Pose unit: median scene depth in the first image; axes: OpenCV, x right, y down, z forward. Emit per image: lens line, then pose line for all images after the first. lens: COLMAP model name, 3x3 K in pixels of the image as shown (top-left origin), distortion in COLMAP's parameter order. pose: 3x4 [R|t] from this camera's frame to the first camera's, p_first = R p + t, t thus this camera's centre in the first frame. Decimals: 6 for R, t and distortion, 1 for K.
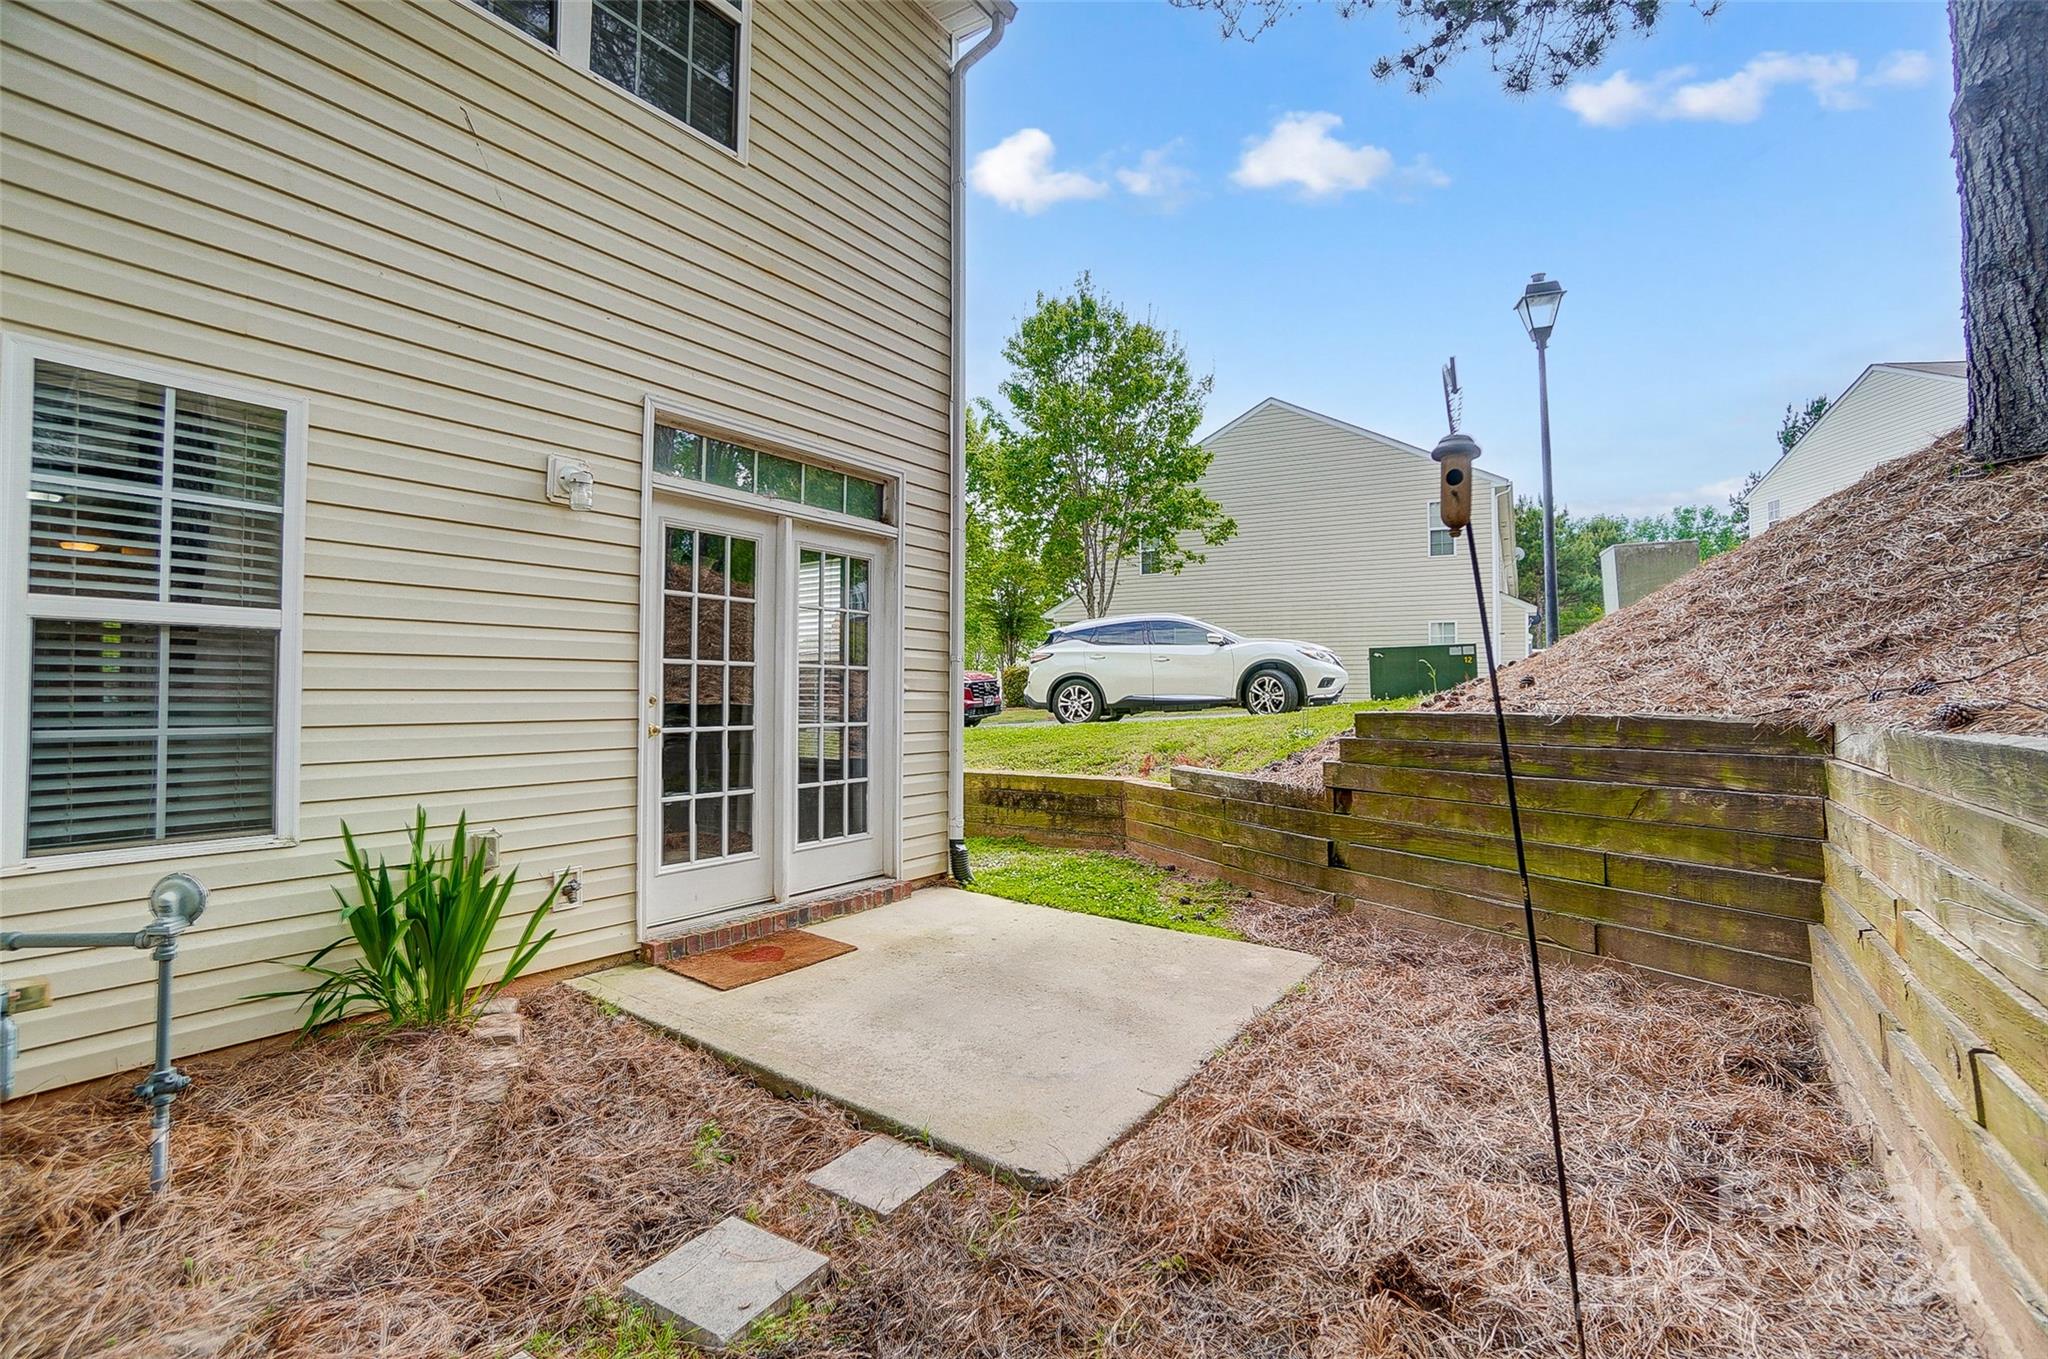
lens RADIAL K [[909.4, 0, 1027.6], [0, 909.4, 685.8], [0, 0, 1]] dist [-0.049276, 0.014535]
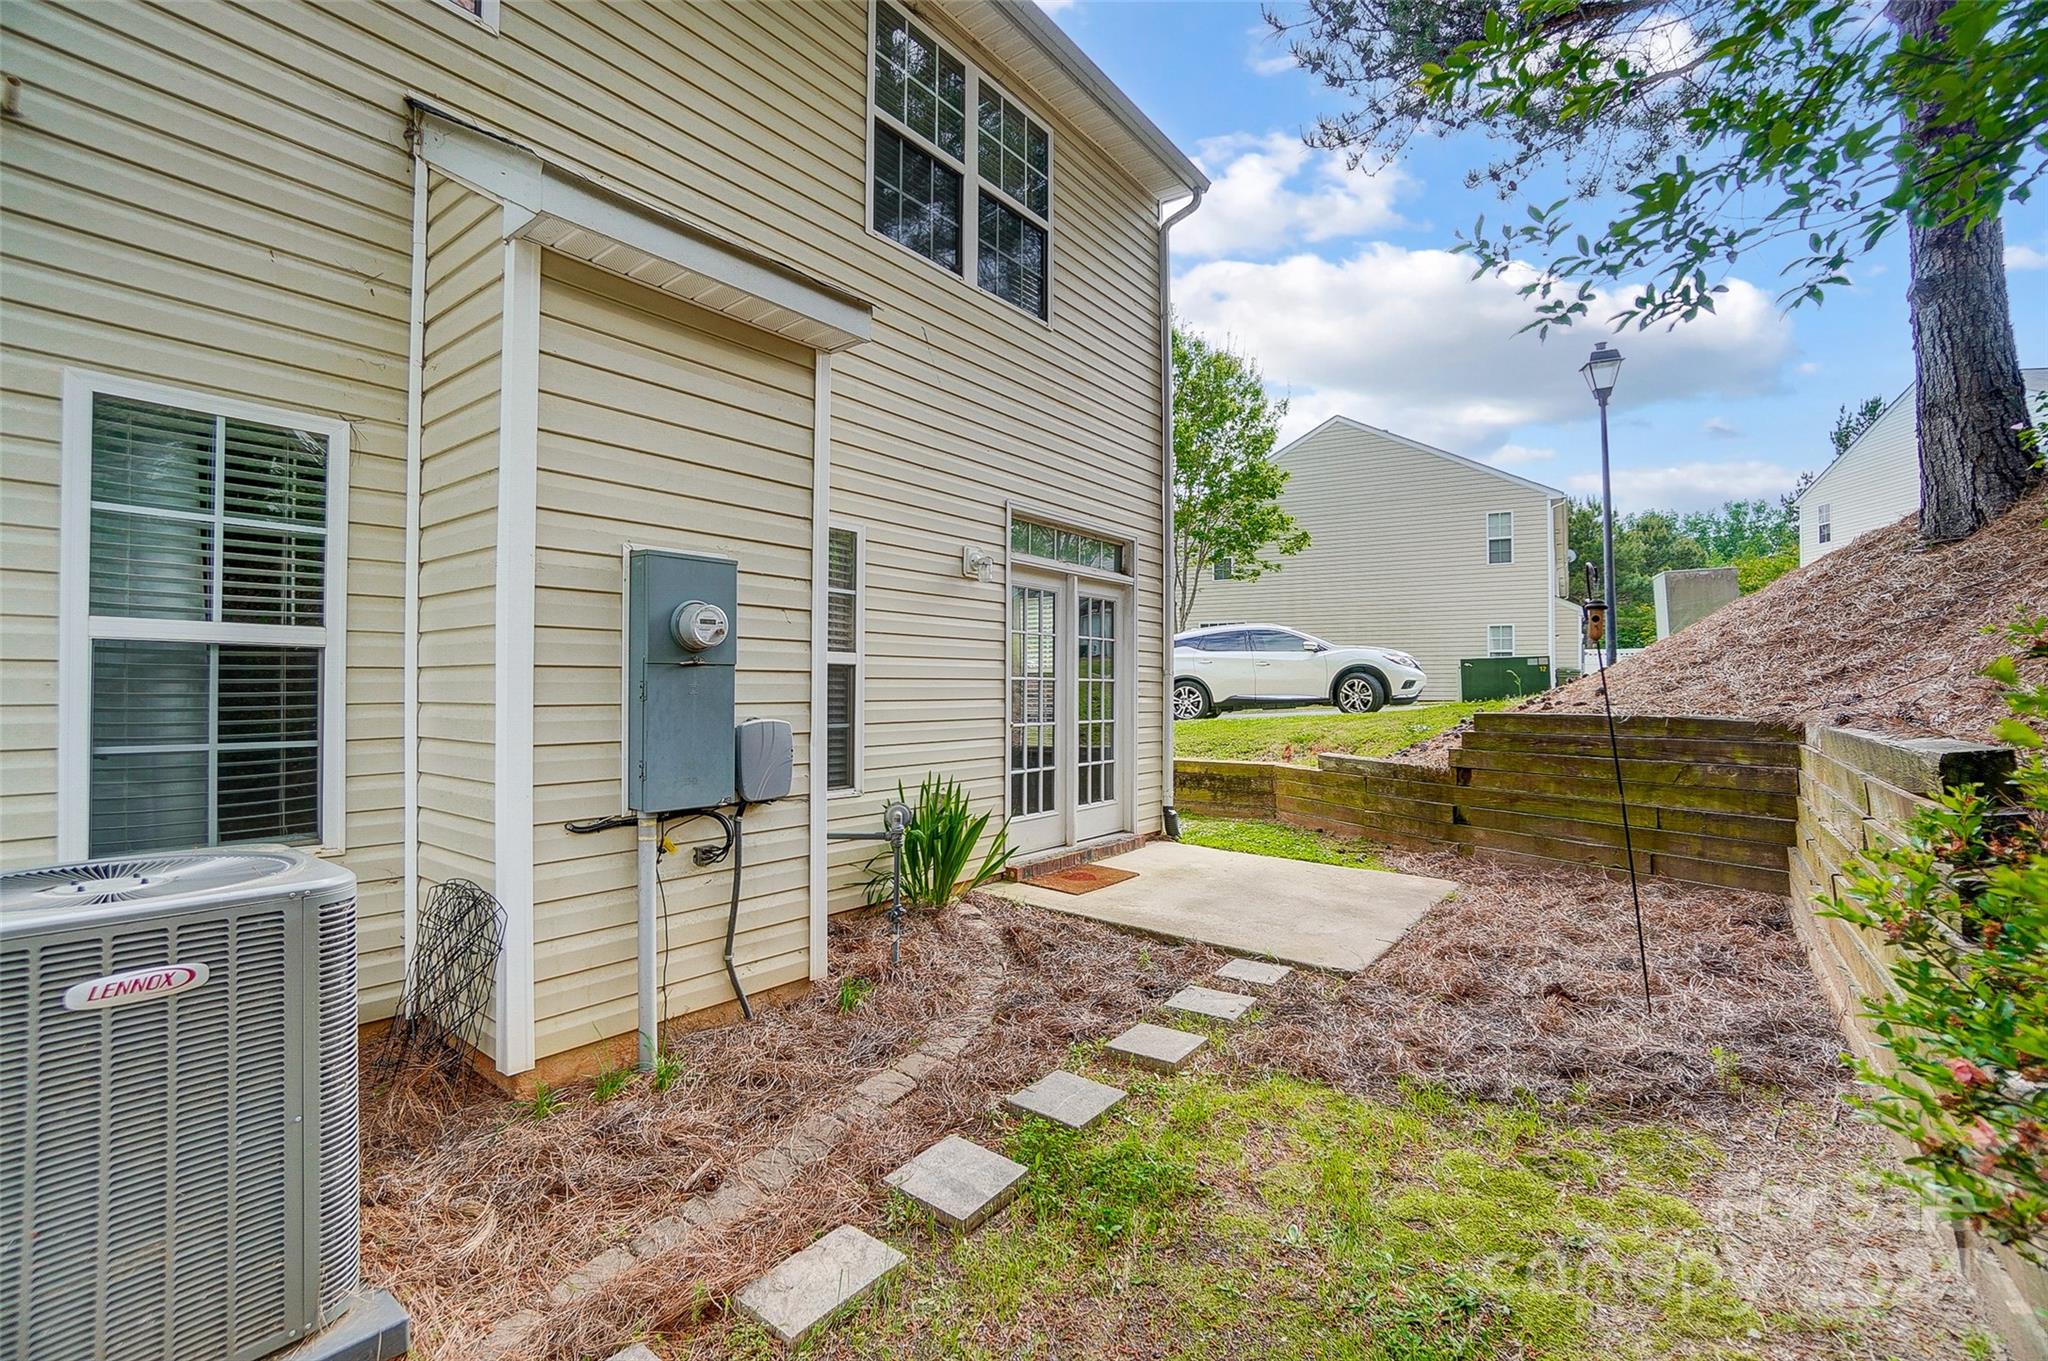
lens RADIAL K [[909.4, 0, 1027.6], [0, 909.4, 686.8], [0, 0, 1]] dist [-0.049276, 0.014535]
pose [[0.999238, 0.000599, -0.039035, -0.304227], [-0.000337, 0.999977, 0.006726, -0.022417], [0.039039, -0.006708, 0.999215, -0.461080]]
